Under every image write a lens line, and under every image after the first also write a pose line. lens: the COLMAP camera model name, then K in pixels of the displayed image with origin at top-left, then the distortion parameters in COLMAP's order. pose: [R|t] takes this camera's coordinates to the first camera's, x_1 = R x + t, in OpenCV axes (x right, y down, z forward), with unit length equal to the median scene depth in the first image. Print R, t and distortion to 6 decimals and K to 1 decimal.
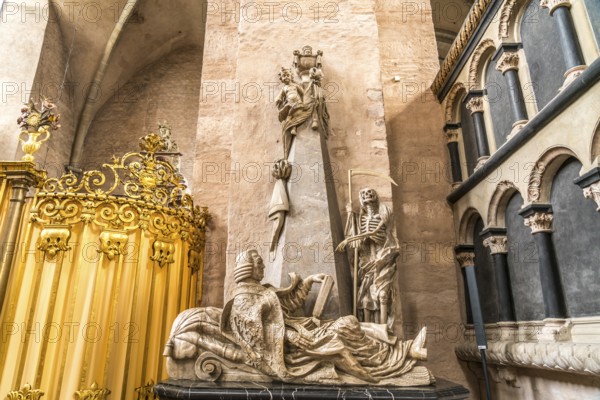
lens RADIAL K [[403.5, 0, 300.5], [0, 403.5, 200.9], [0, 0, 1]] dist [-0.024166, 0.005017]
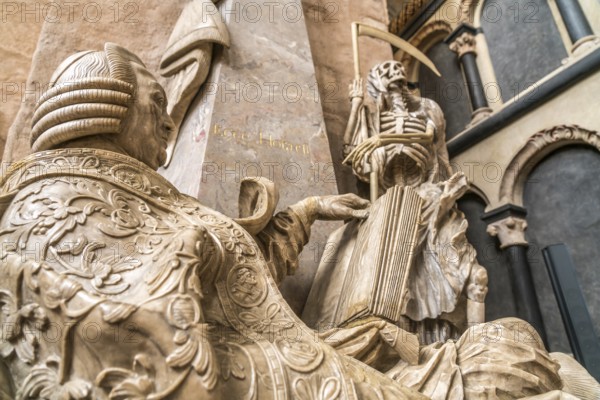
lens RADIAL K [[403.5, 0, 301.4], [0, 403.5, 199.8], [0, 0, 1]] dist [-0.024166, 0.005017]
pose [[0.899149, 0.160813, 0.407027, -0.097146], [-0.123725, 0.985507, -0.116048, 0.198504], [-0.419790, 0.053985, 0.906014, 0.631144]]
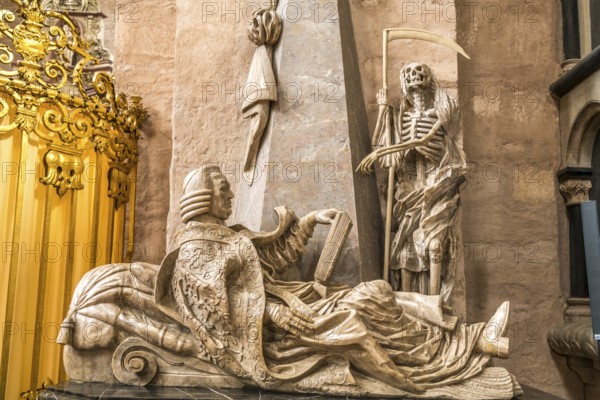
lens RADIAL K [[627.7, 0, 300.5], [0, 627.7, 200.5], [0, 0, 1]] dist [0.049900, 0.000000]
pose [[0.999890, 0.014769, -0.001377, 0.007996], [-0.014377, 0.987770, 0.155252, 0.024782], [0.003653, -0.155216, 0.987874, 0.093237]]
